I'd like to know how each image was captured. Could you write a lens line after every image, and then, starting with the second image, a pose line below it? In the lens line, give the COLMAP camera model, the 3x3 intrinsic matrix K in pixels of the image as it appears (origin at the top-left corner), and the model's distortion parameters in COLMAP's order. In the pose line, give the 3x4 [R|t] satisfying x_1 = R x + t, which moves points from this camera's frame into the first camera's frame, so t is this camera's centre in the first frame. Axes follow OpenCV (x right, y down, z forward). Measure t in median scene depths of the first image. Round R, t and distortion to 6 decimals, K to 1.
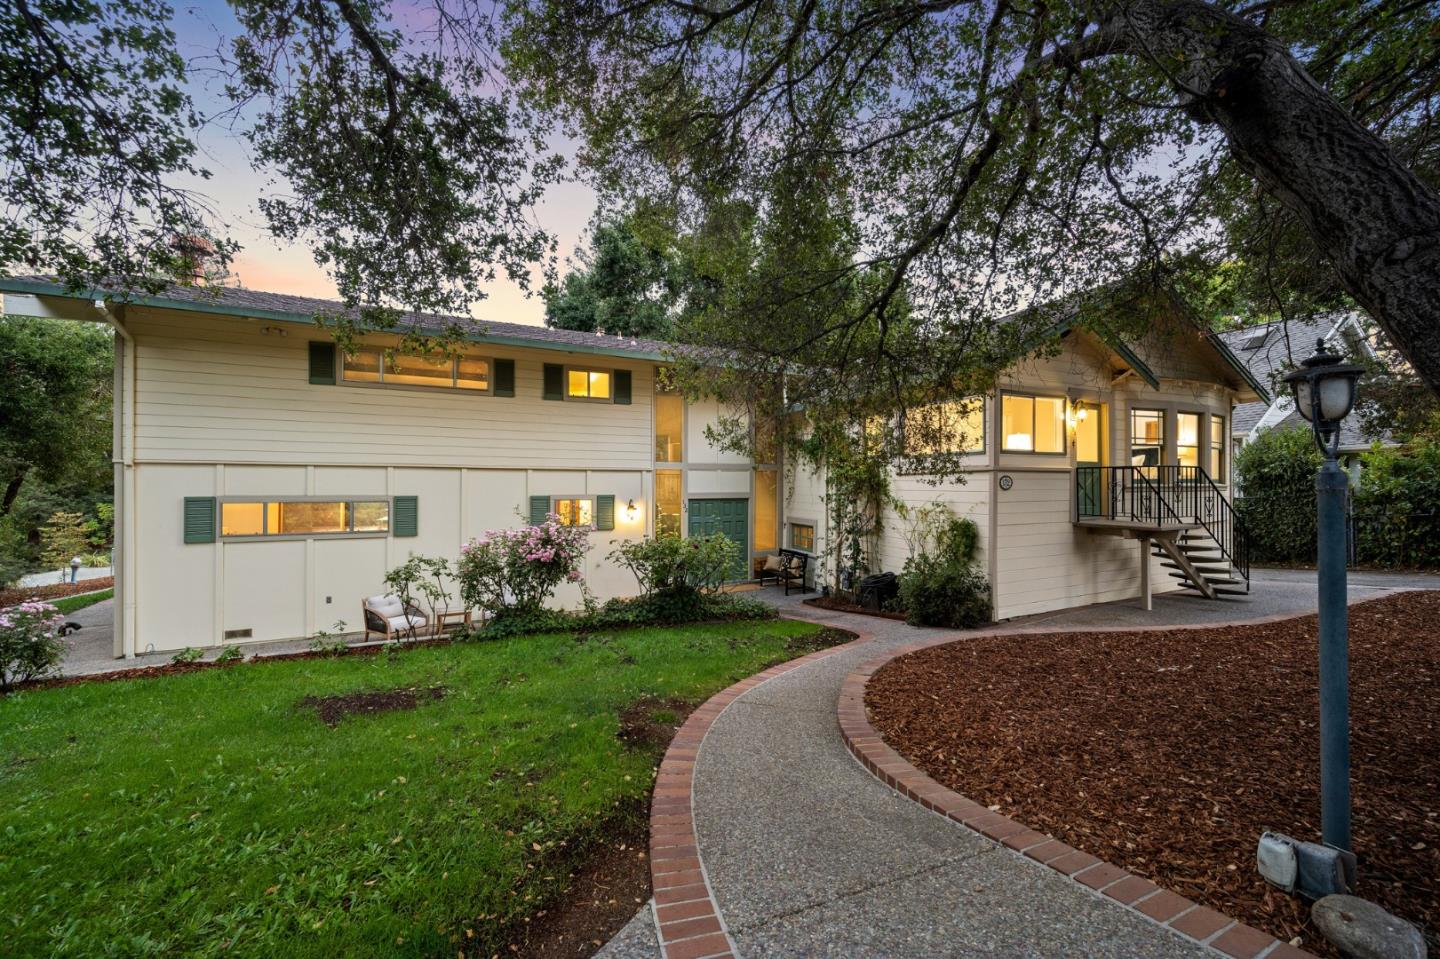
lens RADIAL K [[579.6, 0, 727.8], [0, 579.6, 474.7], [0, 0, 1]] dist [0.007424, 0.000957]
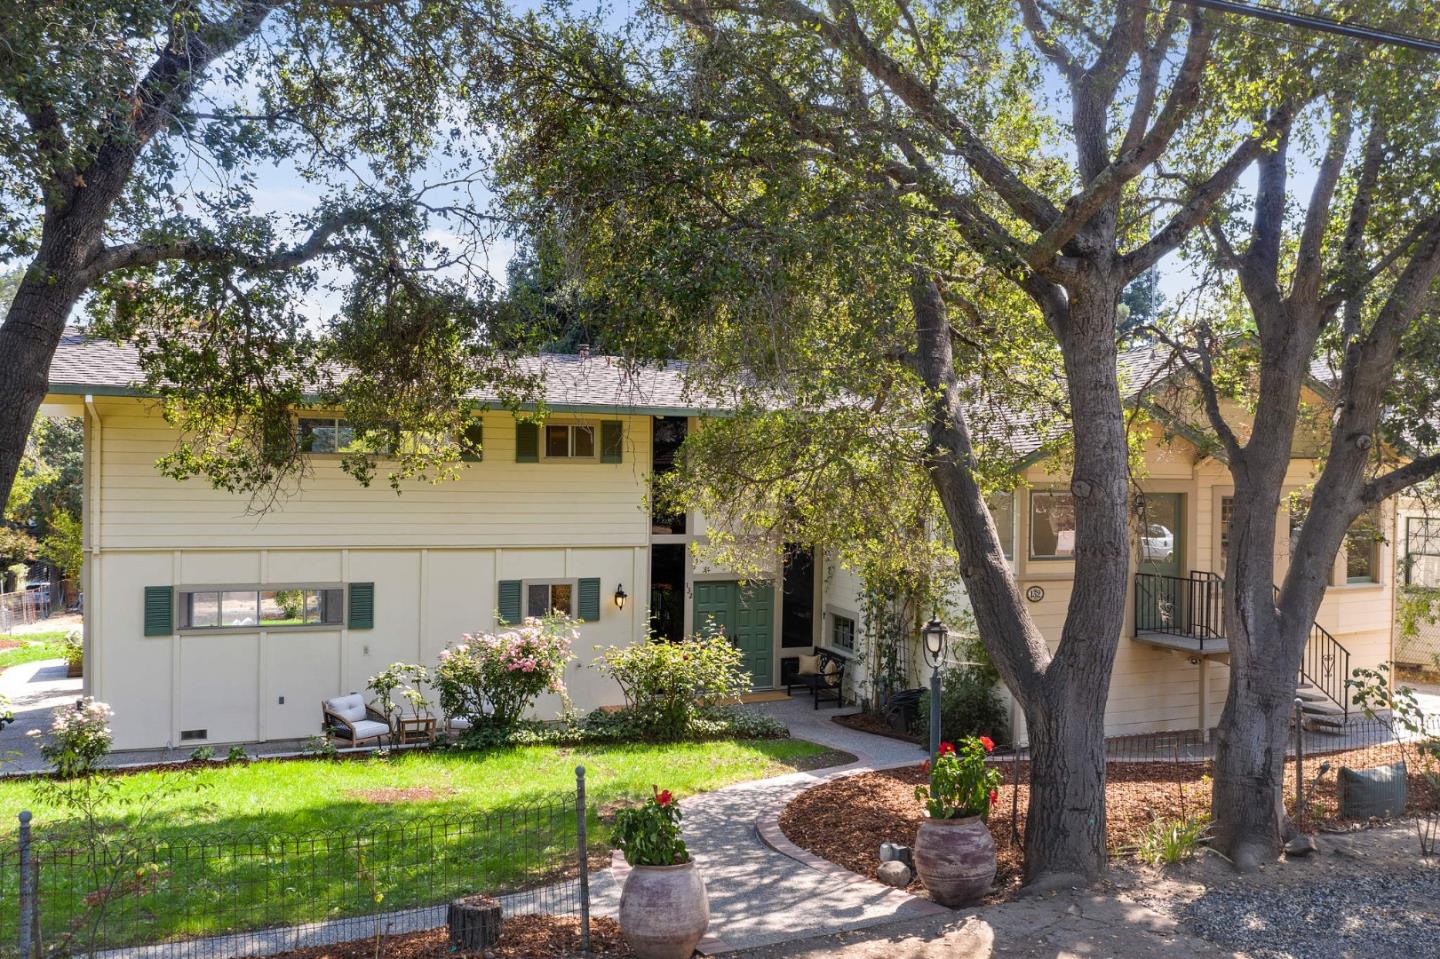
lens RADIAL K [[1217.1, 0, 718.2], [0, 1217.1, 470.0], [0, 0, 1]] dist [-0.022917, 0.022470]
pose [[0.996457, 0.013940, -0.082937, 0.145179], [-0.011840, 0.999598, 0.025758, -0.213816], [0.083263, -0.024685, 0.996222, -0.867253]]
